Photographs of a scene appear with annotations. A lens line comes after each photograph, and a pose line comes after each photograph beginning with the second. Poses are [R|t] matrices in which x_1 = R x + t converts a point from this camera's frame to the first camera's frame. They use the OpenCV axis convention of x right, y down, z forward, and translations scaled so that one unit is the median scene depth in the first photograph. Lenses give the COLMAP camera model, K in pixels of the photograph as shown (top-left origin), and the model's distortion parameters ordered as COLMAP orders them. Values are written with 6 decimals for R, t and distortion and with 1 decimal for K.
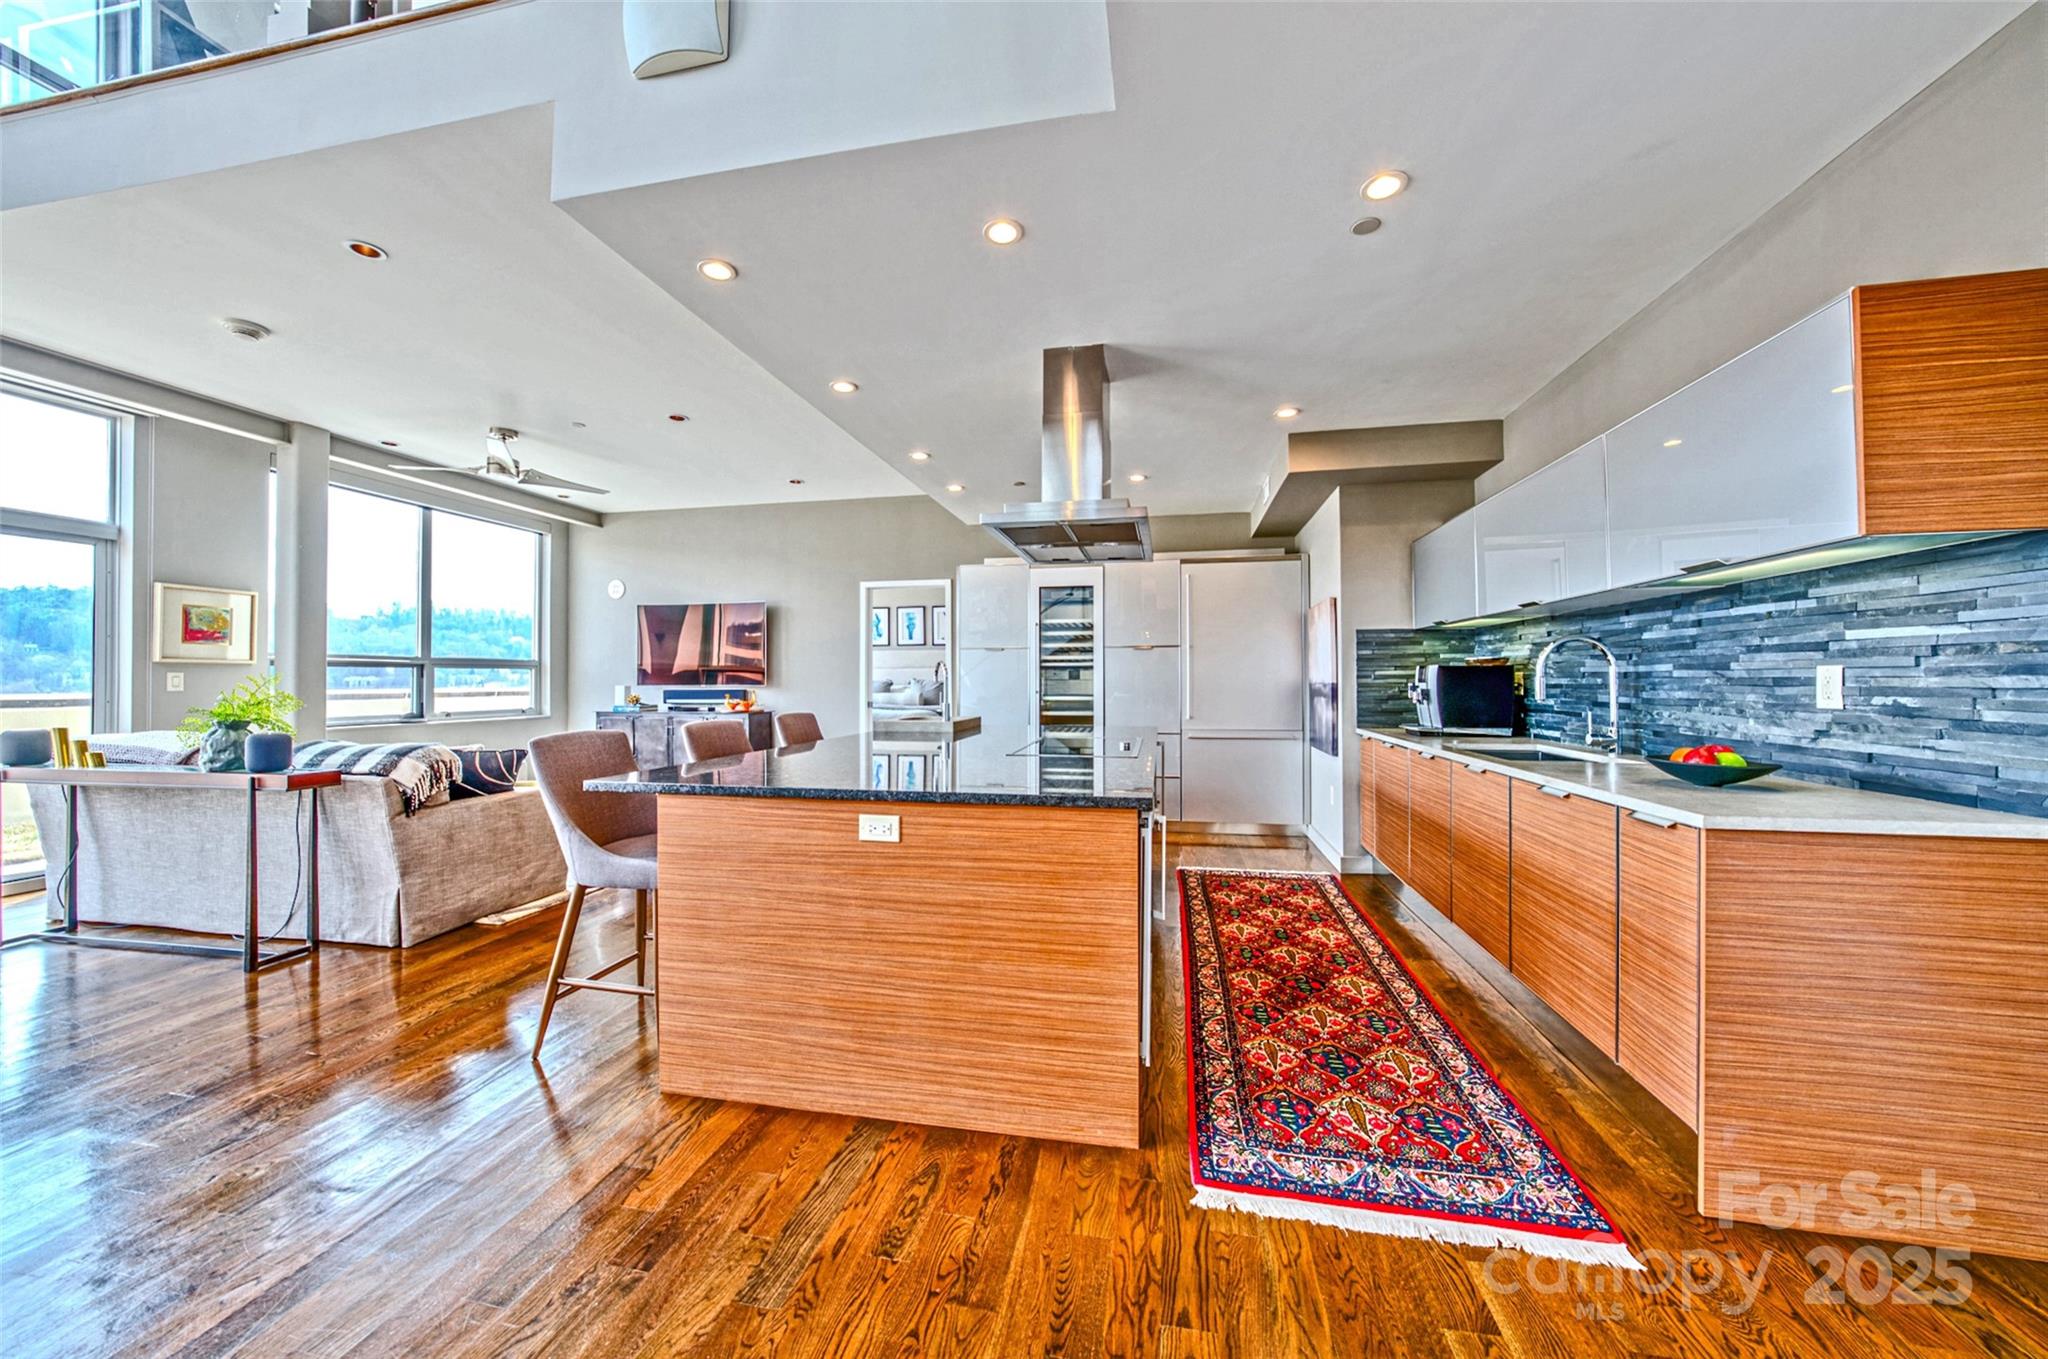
lens RADIAL K [[707.7, 0, 1026.3], [0, 707.7, 675.3], [0, 0, 1]] dist [-0.029693, 0.007007]
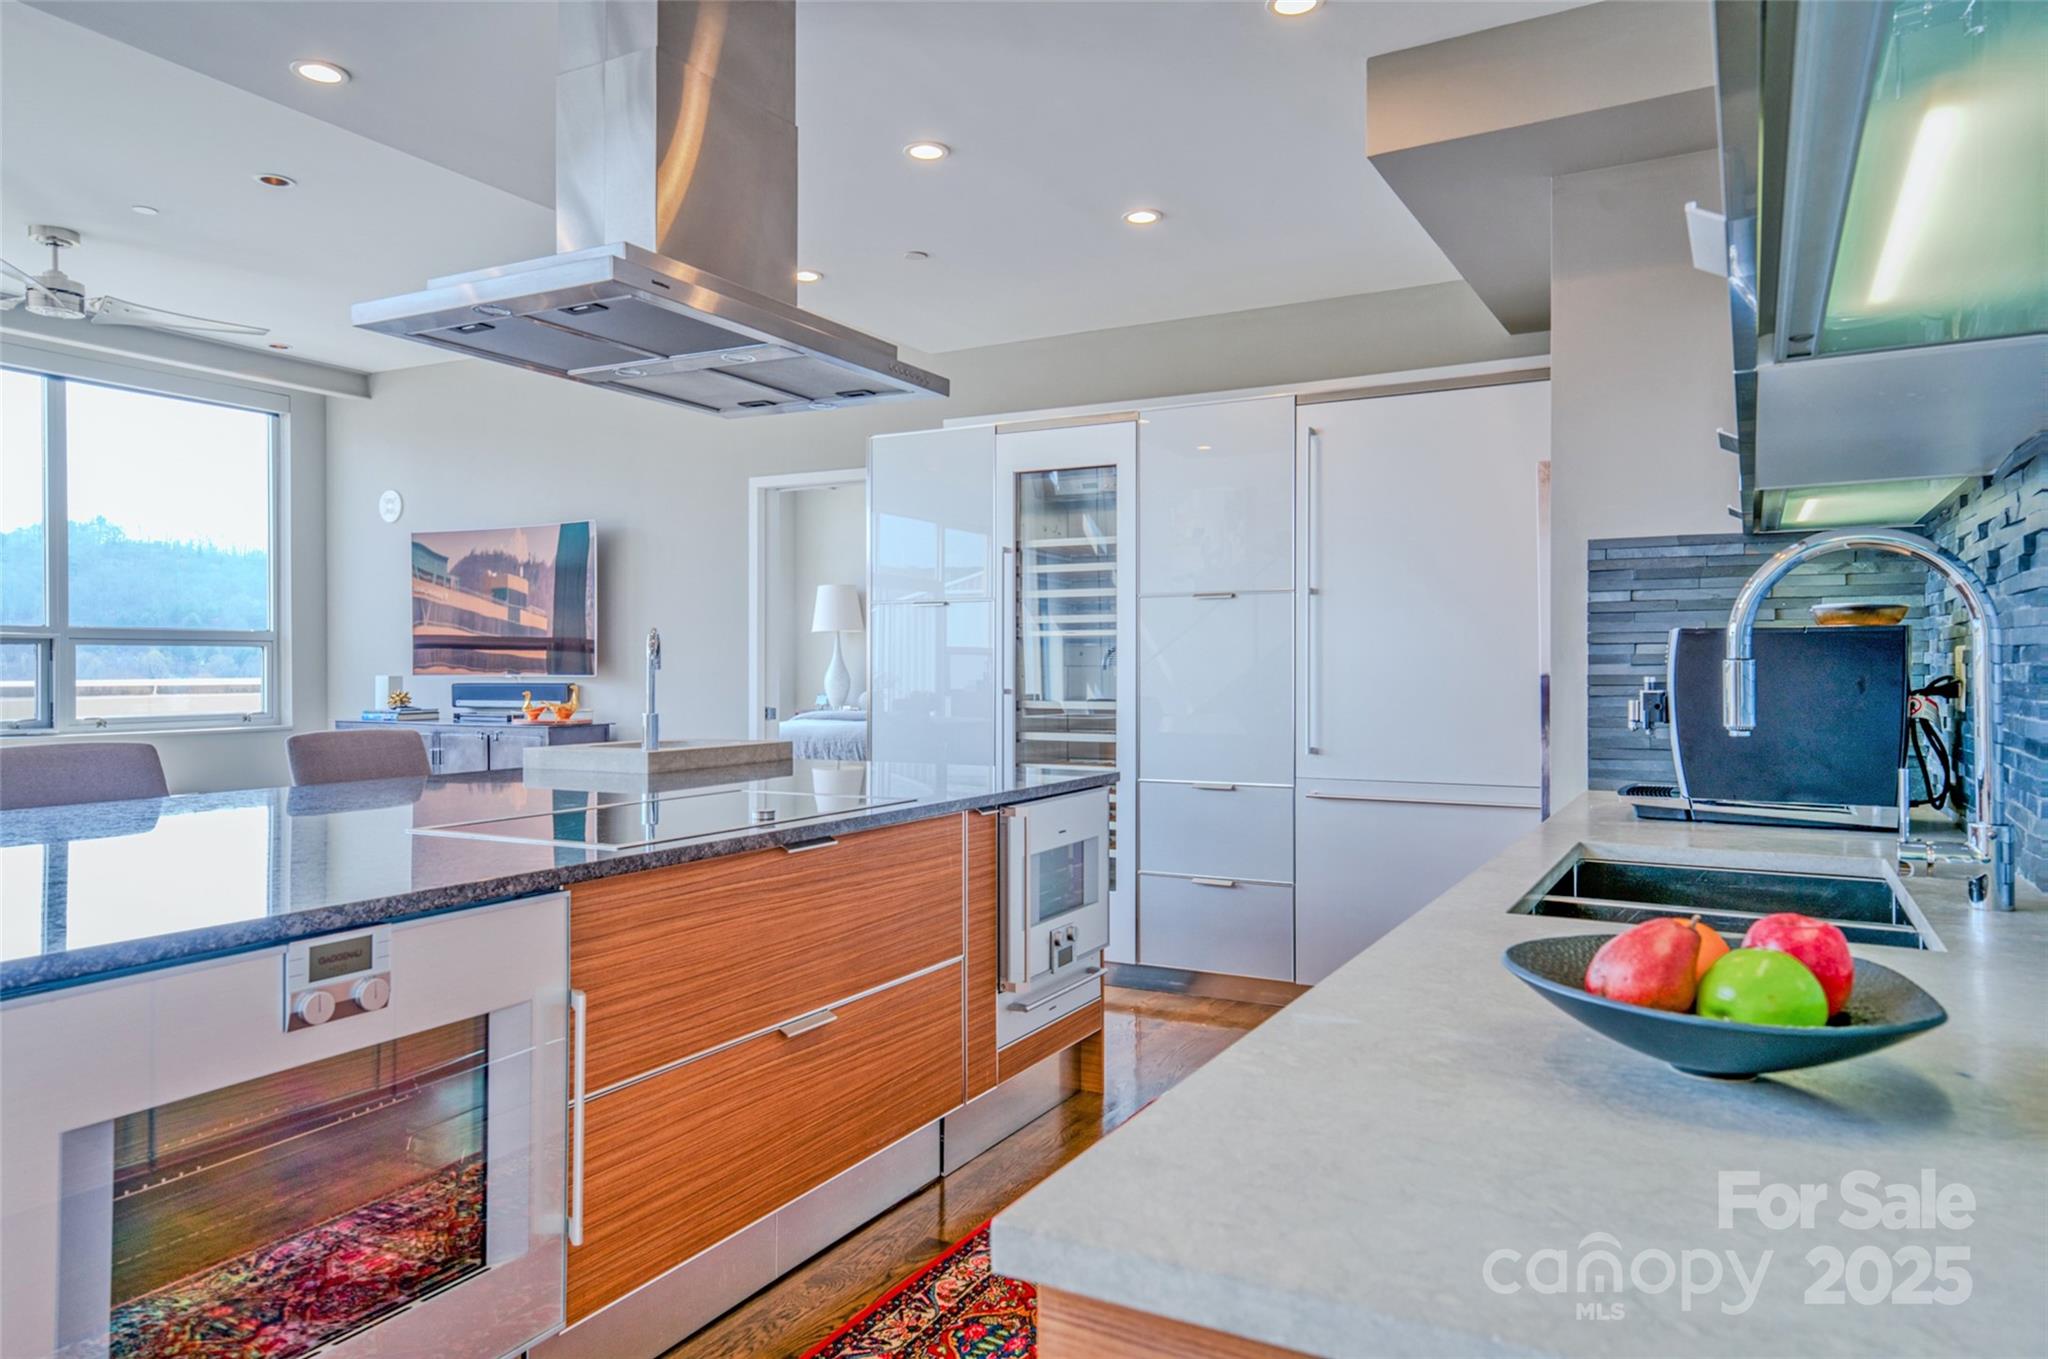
lens RADIAL K [[1322.2, 0, 1024.0], [0, 1322.2, 679.5], [0, 0, 1]] dist [0.025873, 0.001504]
pose [[0.954950, 0.004390, -0.296735, 0.392843], [0.000576, 0.999861, 0.016646, 0.000793], [0.296767, -0.016067, 0.954815, 0.195127]]
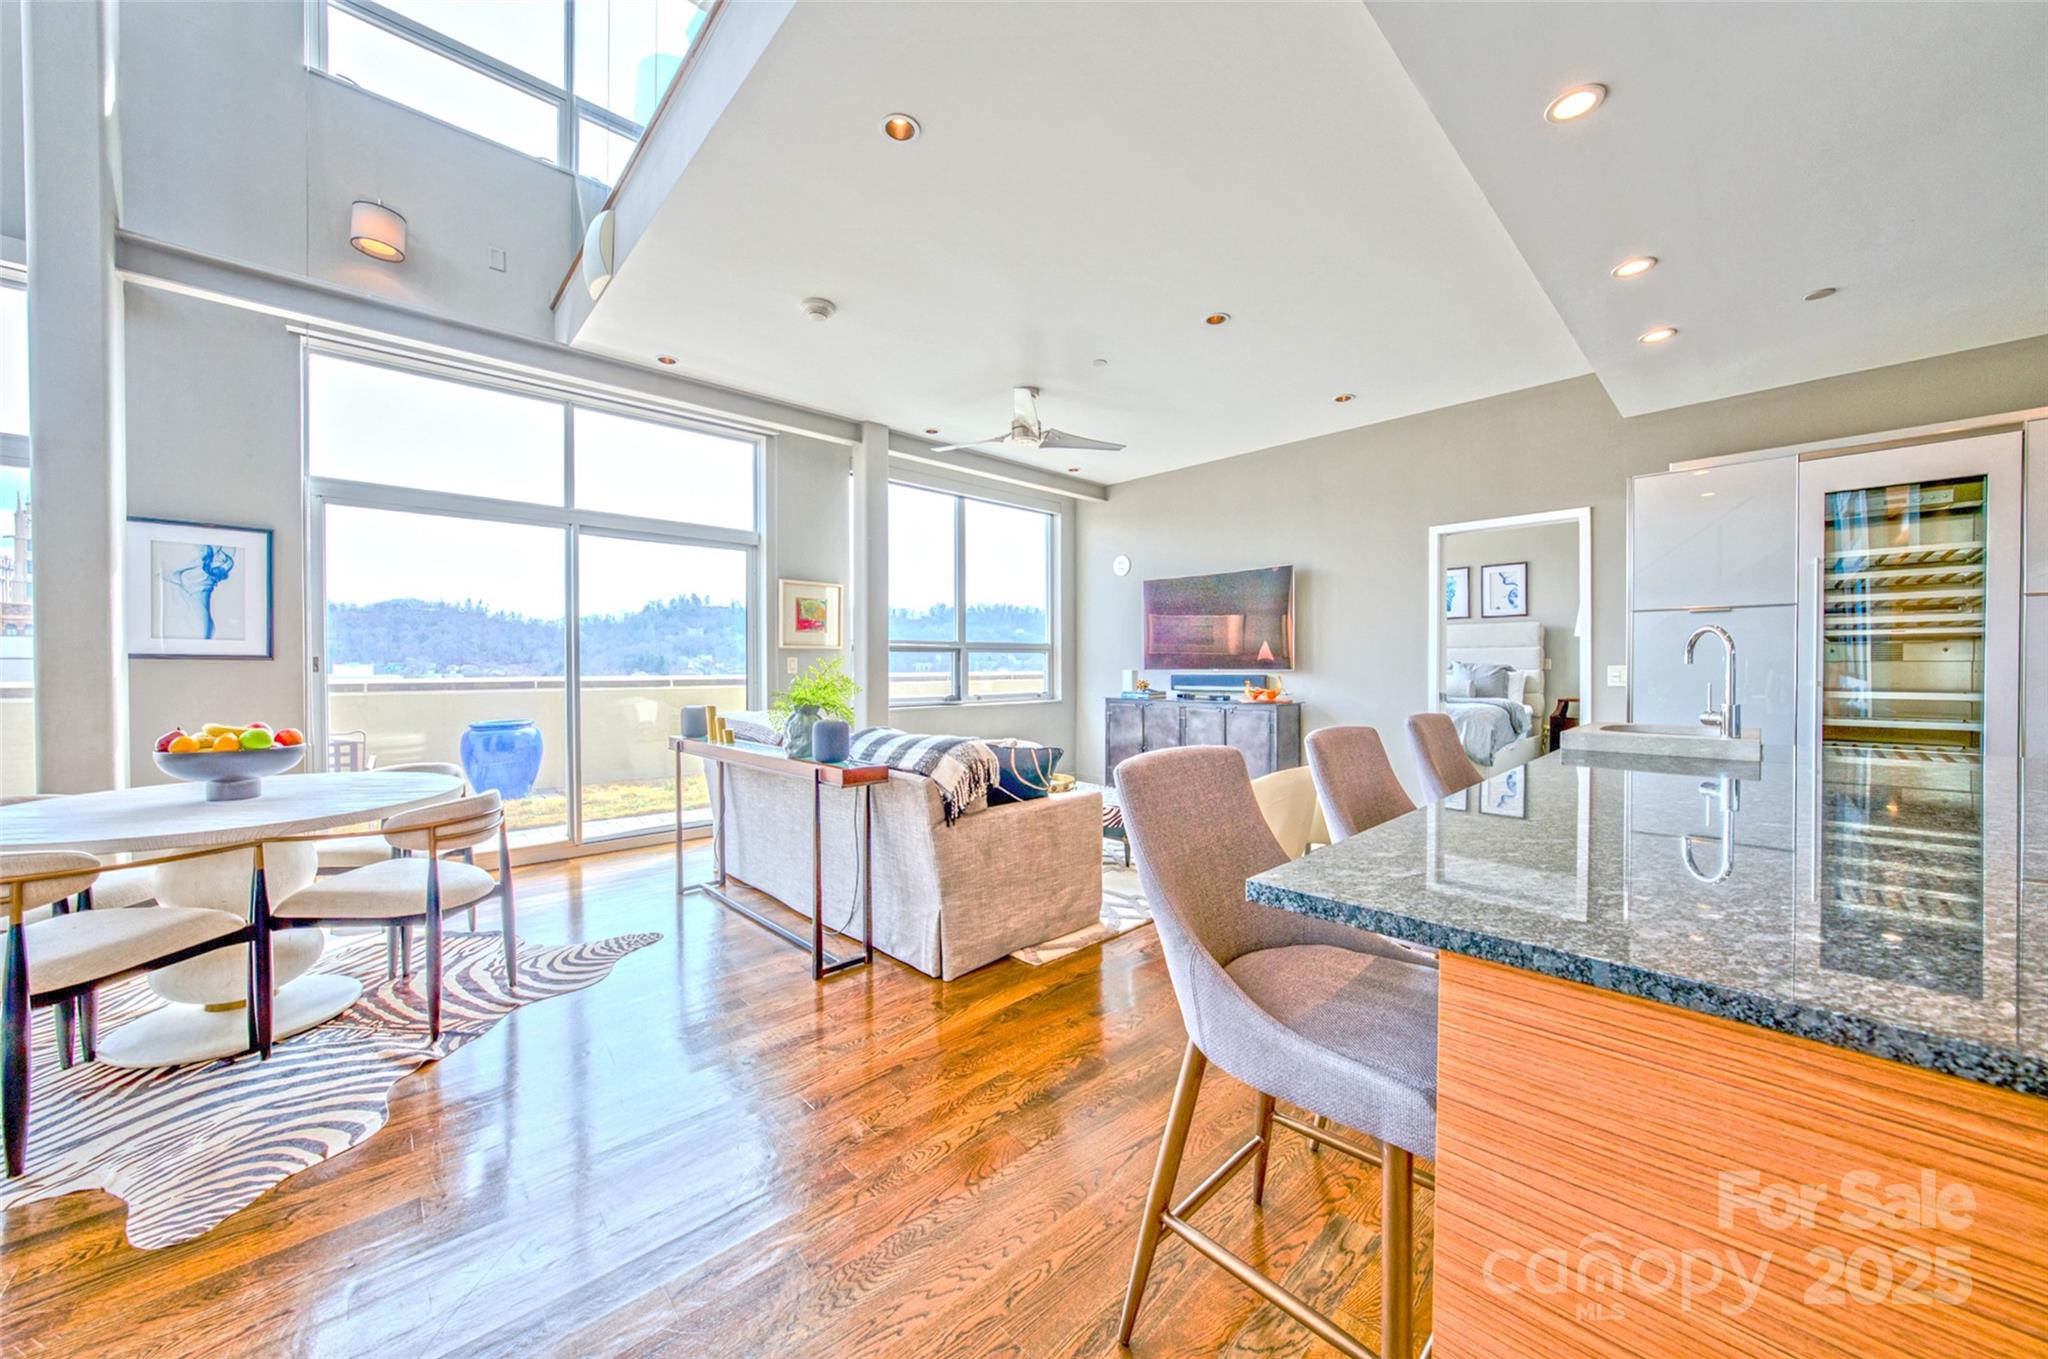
lens RADIAL K [[717.1, 0, 1026.9], [0, 717.1, 674.8], [0, 0, 1]] dist [-0.027107, 0.005435]
pose [[0.813859, 0.006761, -0.581023, -0.231120], [0.005195, 0.999808, 0.018910, 0.004596], [0.581039, -0.018408, 0.813667, 0.261936]]
